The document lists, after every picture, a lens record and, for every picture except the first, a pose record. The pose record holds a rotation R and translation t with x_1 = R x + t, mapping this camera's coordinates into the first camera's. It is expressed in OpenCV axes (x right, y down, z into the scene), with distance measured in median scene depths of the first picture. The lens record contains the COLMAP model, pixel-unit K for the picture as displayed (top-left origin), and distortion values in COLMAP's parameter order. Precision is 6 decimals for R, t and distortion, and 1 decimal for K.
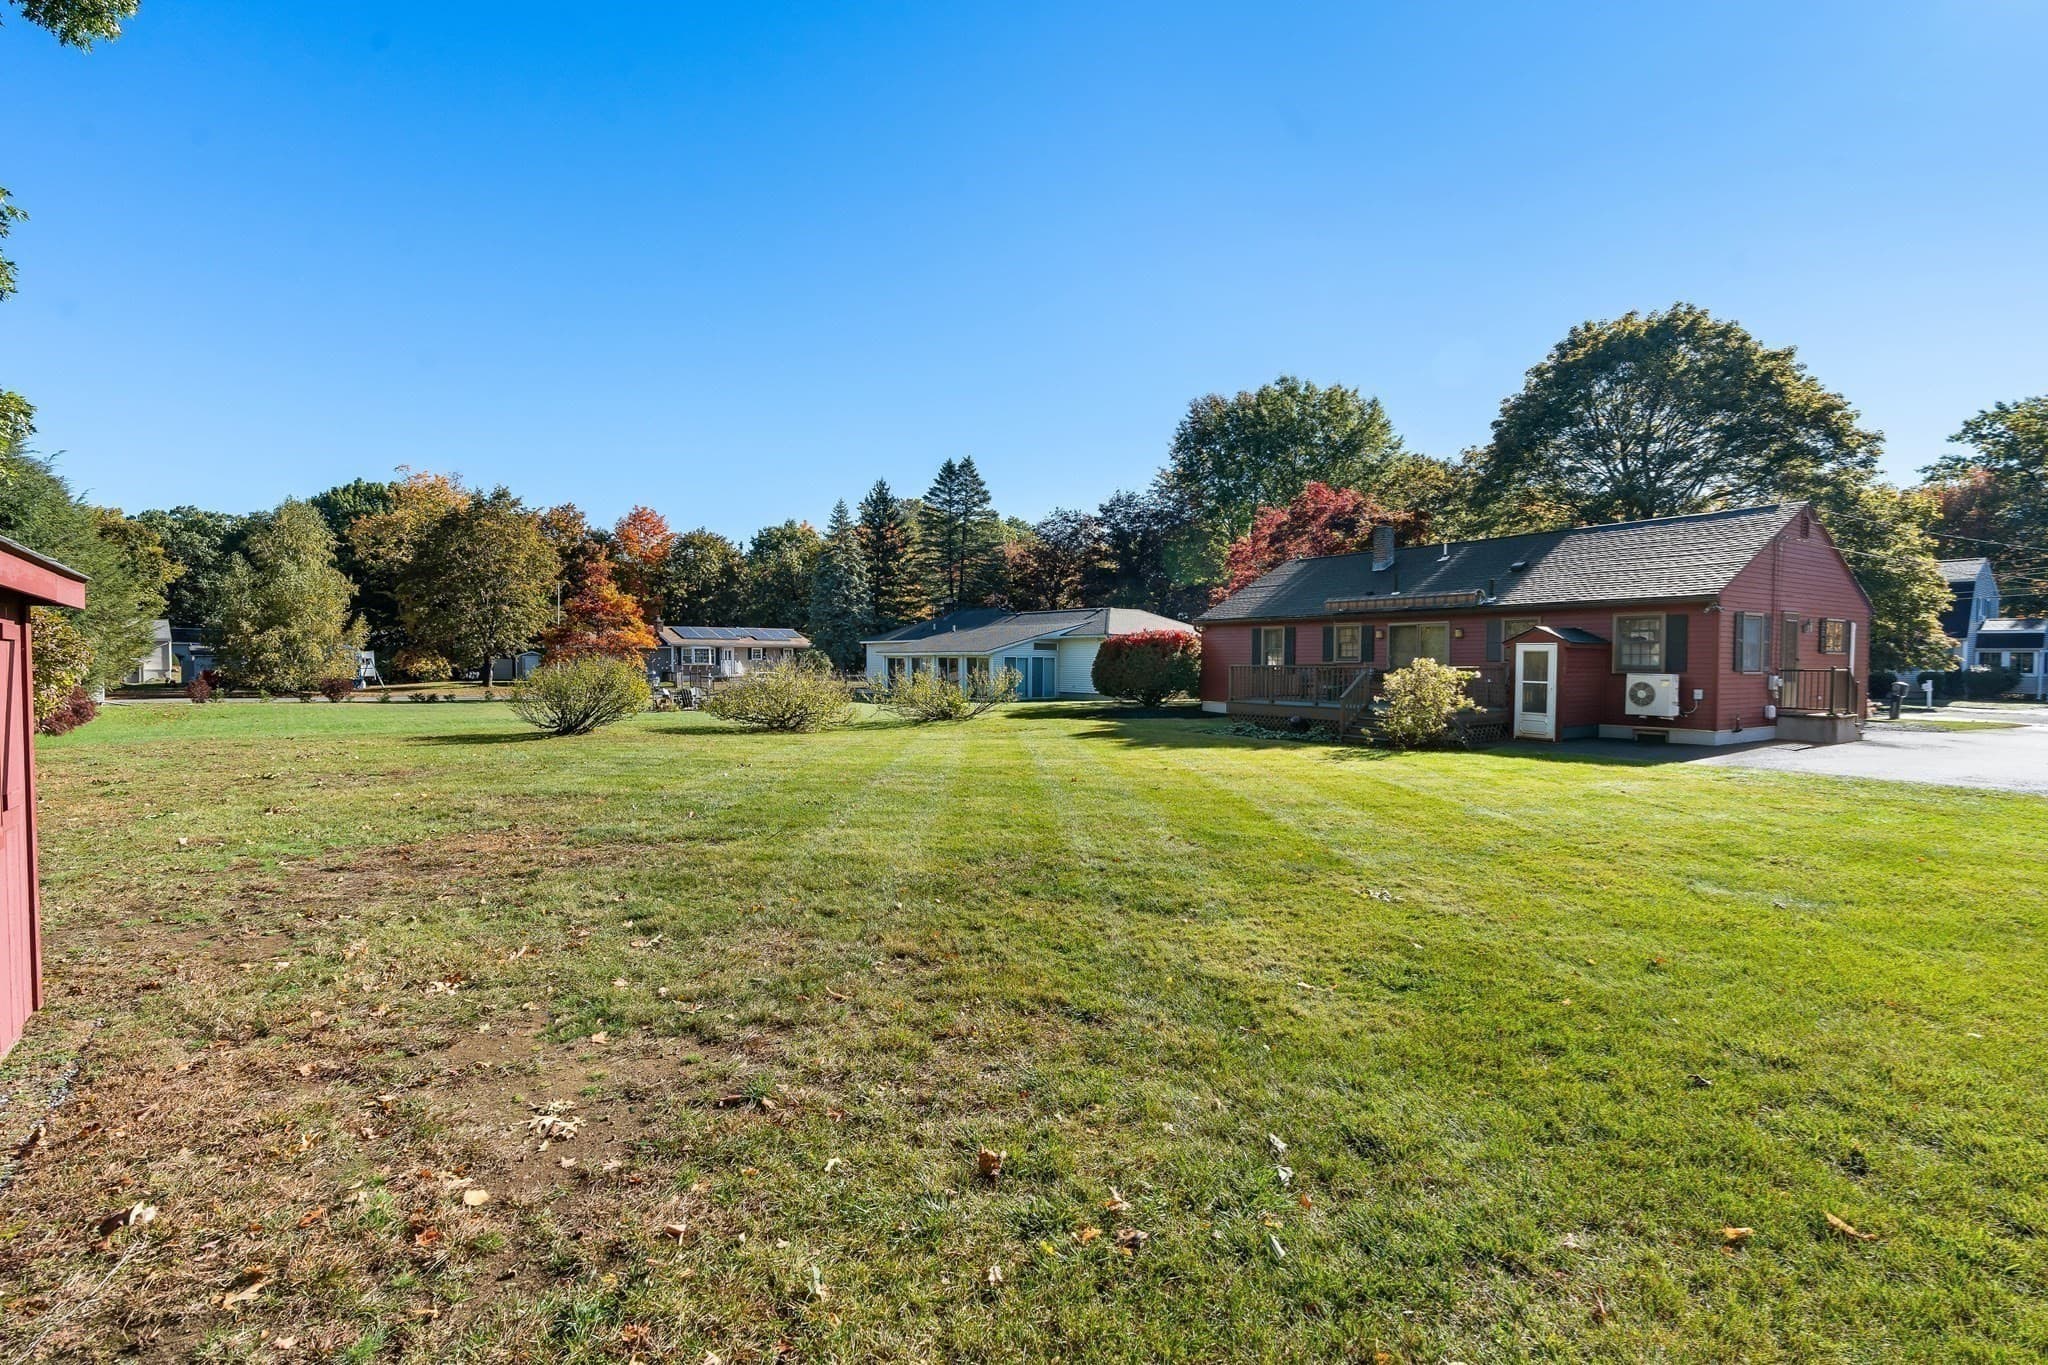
lens RADIAL K [[915.6, 0, 1024.0], [0, 915.6, 682.5], [0, 0, 1]] dist [-0.004518, 0.000101]
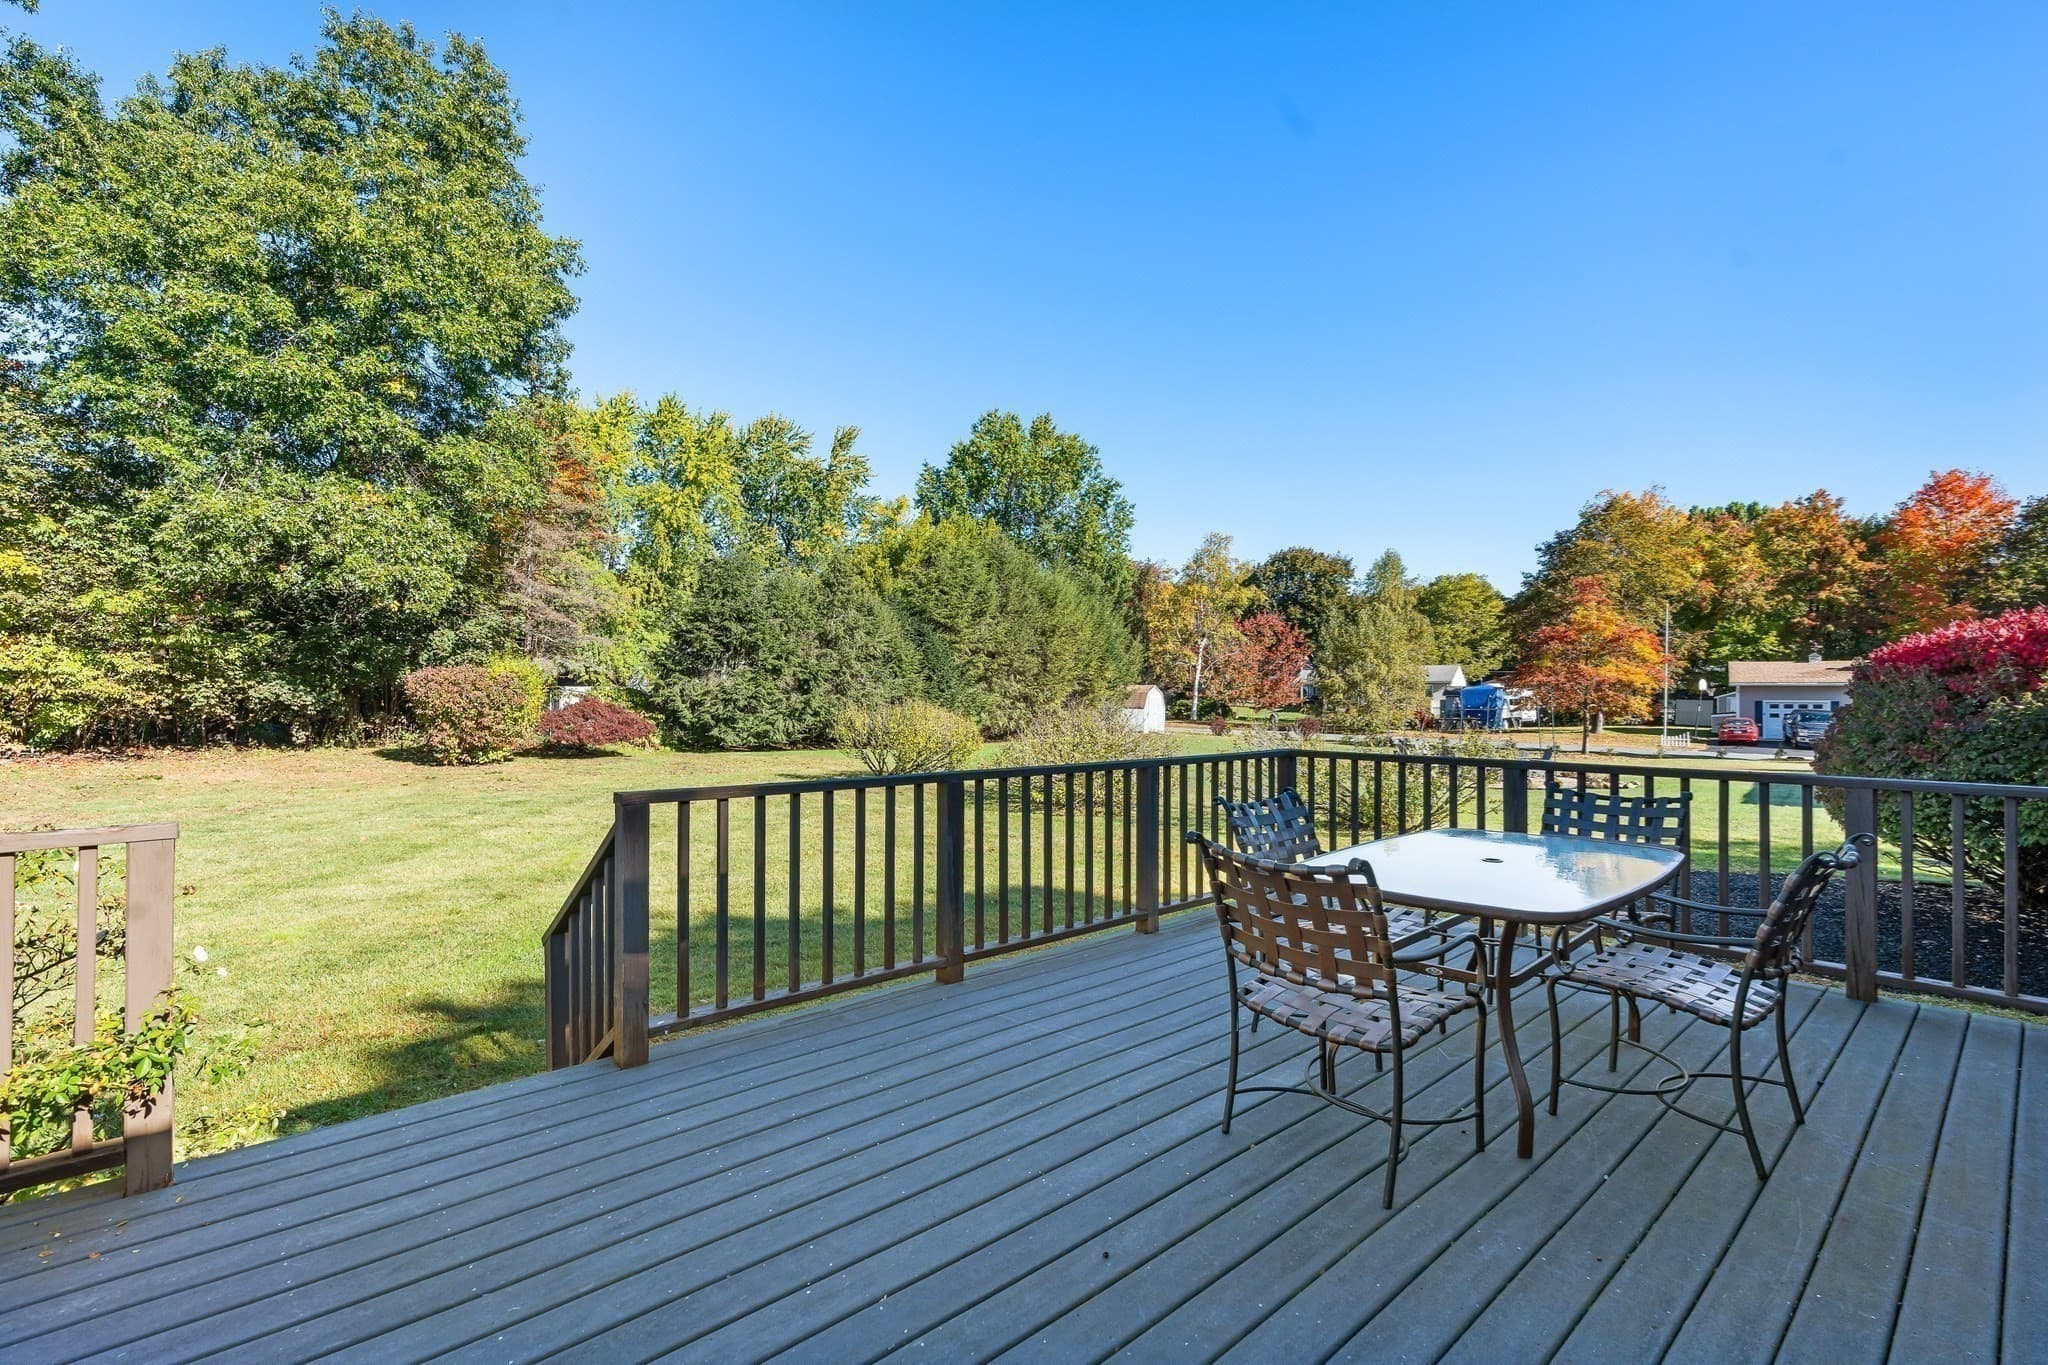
lens RADIAL K [[925.8, 0, 1024.0], [0, 925.8, 682.5], [0, 0, 1]] dist [-0.003884, 0.000313]
pose [[0.168457, -0.011900, -0.985637, 0.457222], [-0.030067, 0.999400, -0.017205, -0.029610], [0.985250, 0.032533, 0.167998, 0.868814]]
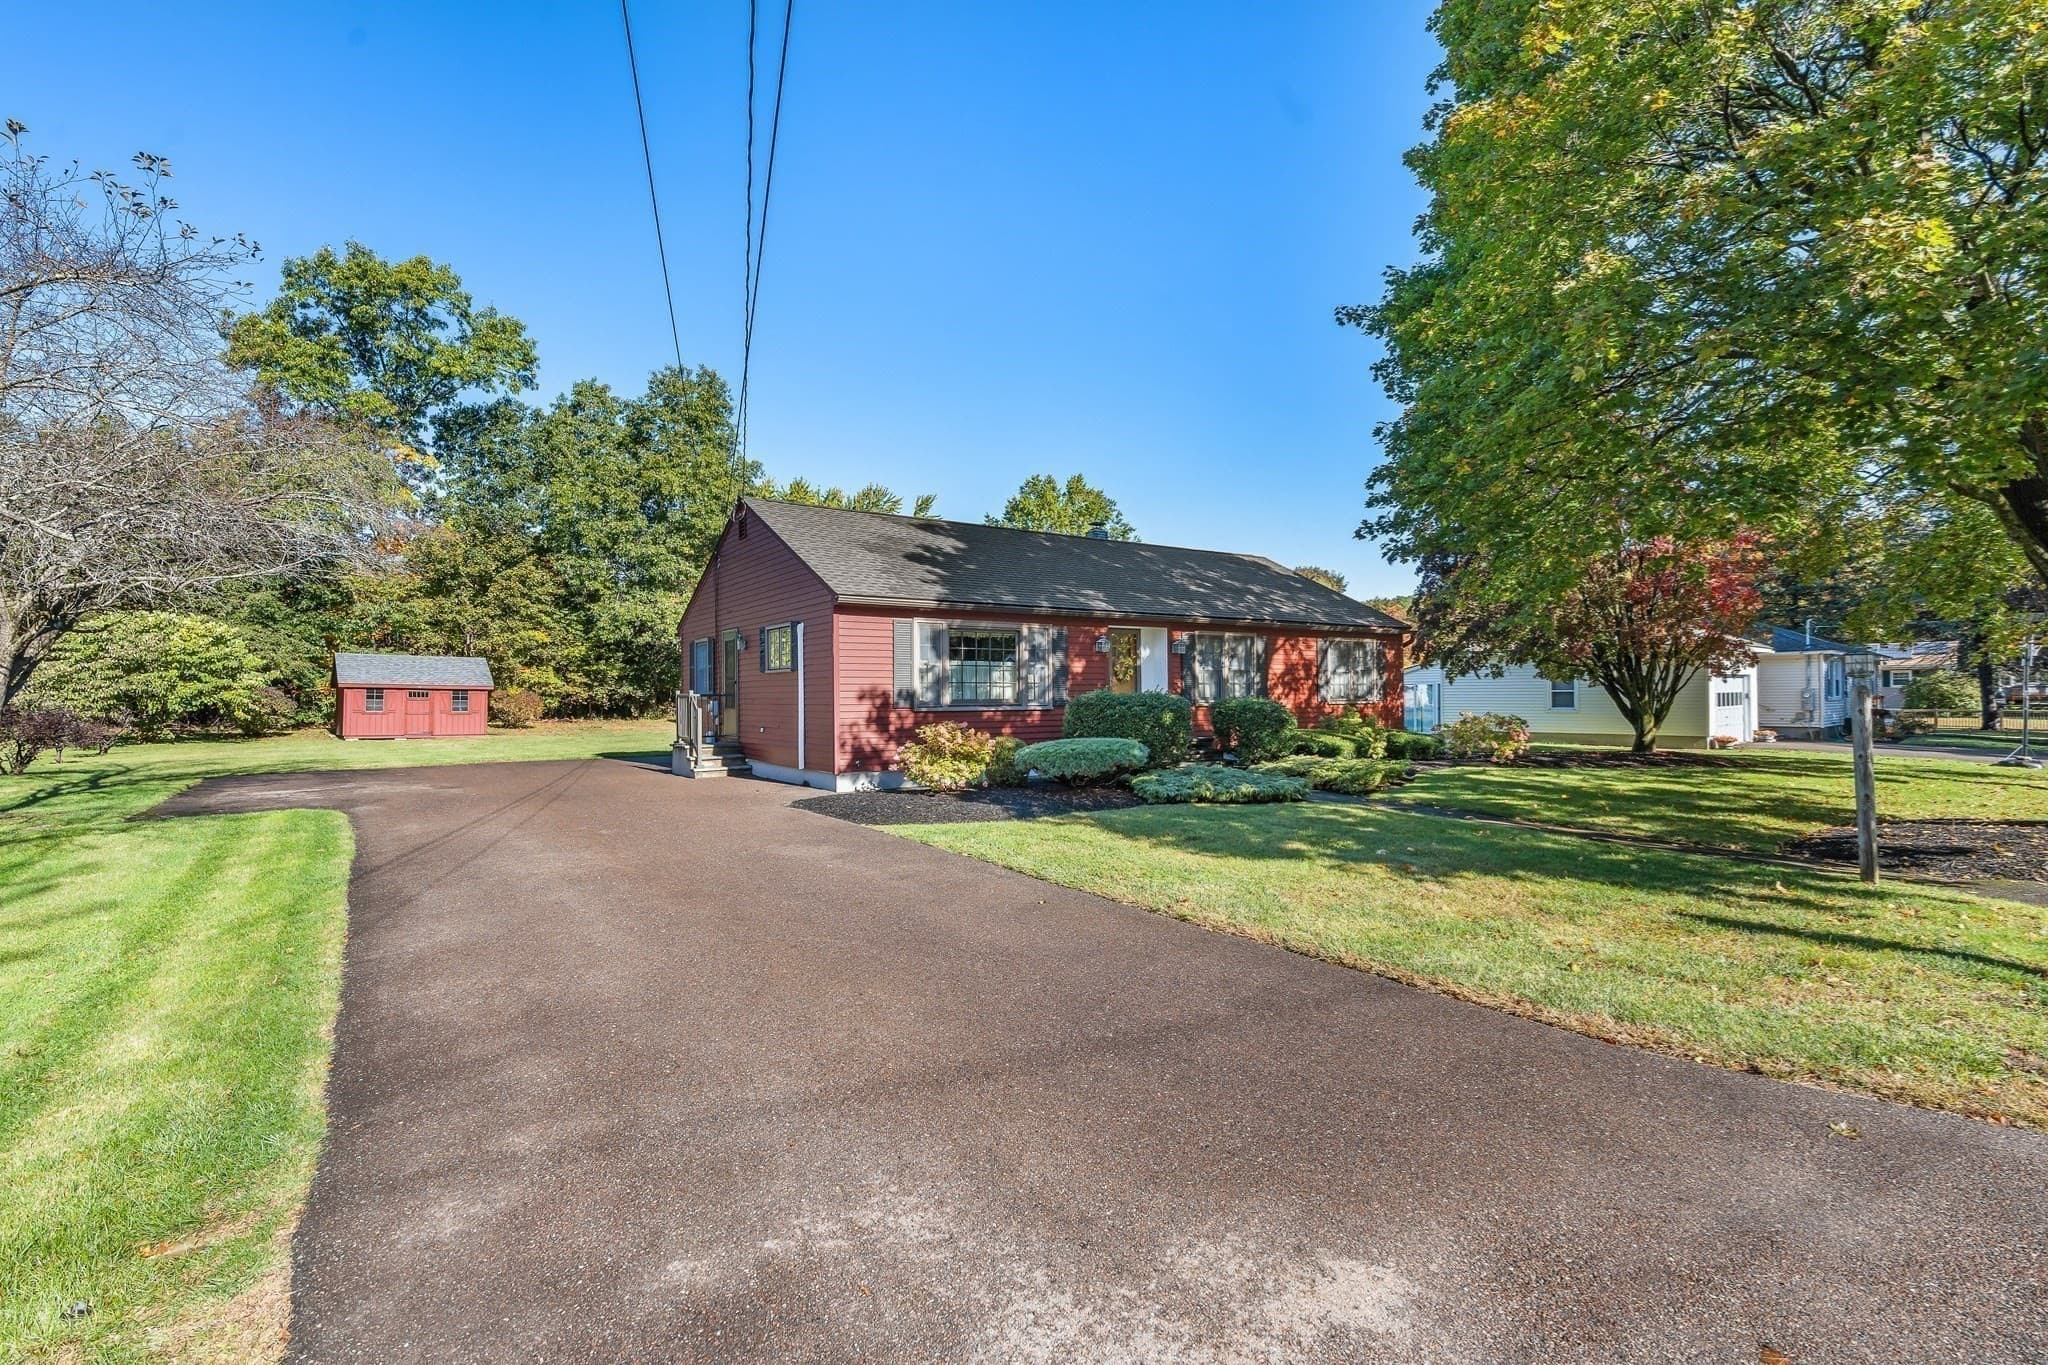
lens RADIAL K [[931.2, 0, 1024.0], [0, 931.2, 682.5], [0, 0, 1]] dist [-0.008977, -0.000018]
pose [[0.045116, -0.014752, -0.998873, 1.431641], [-0.019137, 0.999695, -0.015629, -0.016880], [0.998798, 0.019821, 0.044820, 1.033165]]
